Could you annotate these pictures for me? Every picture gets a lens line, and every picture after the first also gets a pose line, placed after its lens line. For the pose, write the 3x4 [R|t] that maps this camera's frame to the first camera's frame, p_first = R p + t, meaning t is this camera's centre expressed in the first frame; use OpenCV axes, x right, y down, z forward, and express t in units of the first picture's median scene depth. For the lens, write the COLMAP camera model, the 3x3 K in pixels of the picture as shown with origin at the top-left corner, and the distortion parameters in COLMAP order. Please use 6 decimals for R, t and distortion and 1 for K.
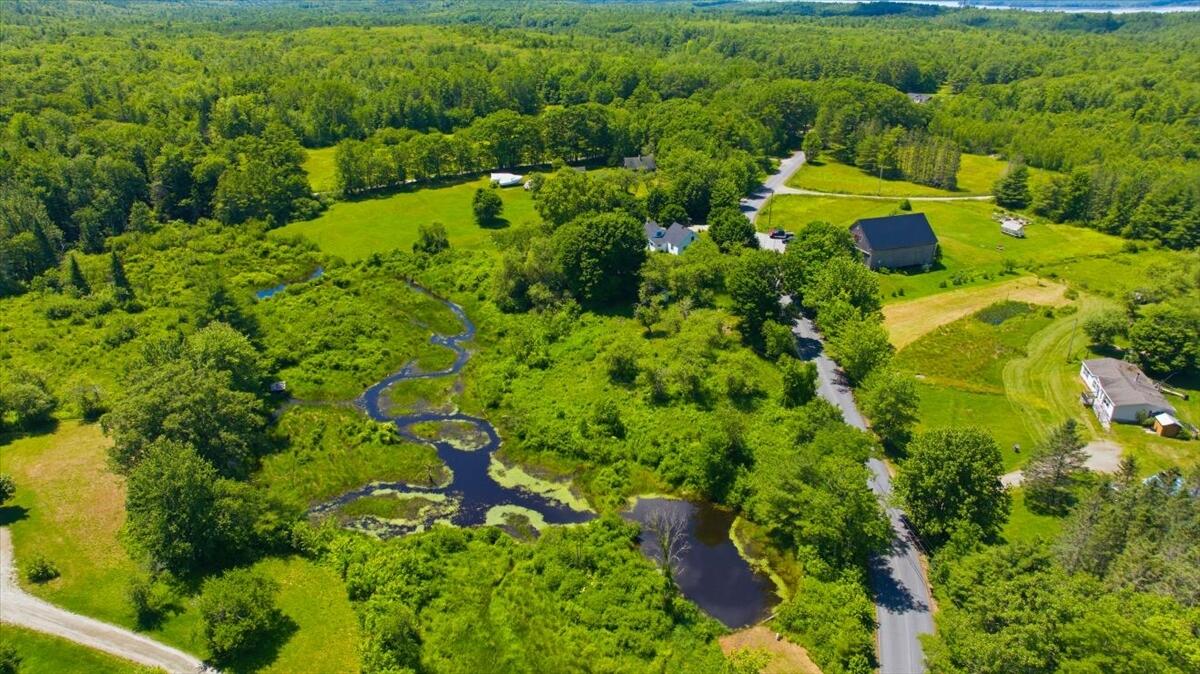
lens RADIAL K [[885.2, 0, 600.0], [0, 885.2, 337.0], [0, 0, 1]] dist [-0.006268, -0.001528]
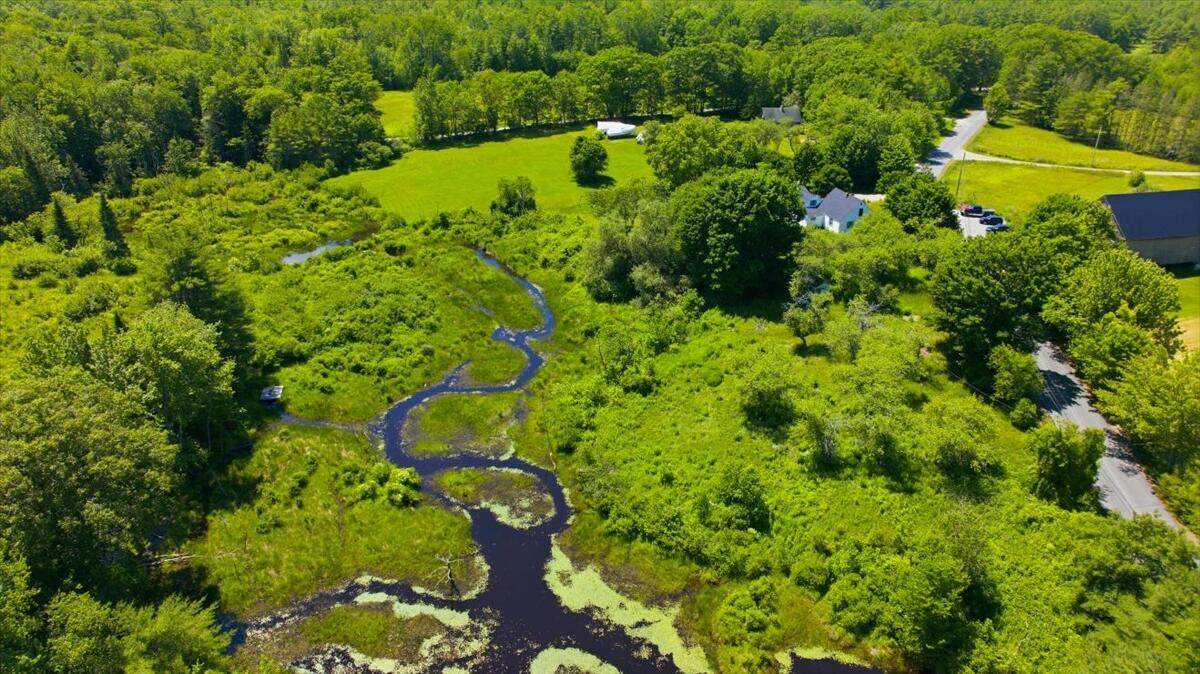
lens RADIAL K [[885.2, 0, 600.0], [0, 885.2, 337.0], [0, 0, 1]] dist [-0.006268, -0.001528]
pose [[0.991035, 0.061612, -0.118548, -0.015585], [-0.057279, 0.997572, 0.039623, -0.024714], [0.120702, -0.032478, 0.992157, 0.248811]]
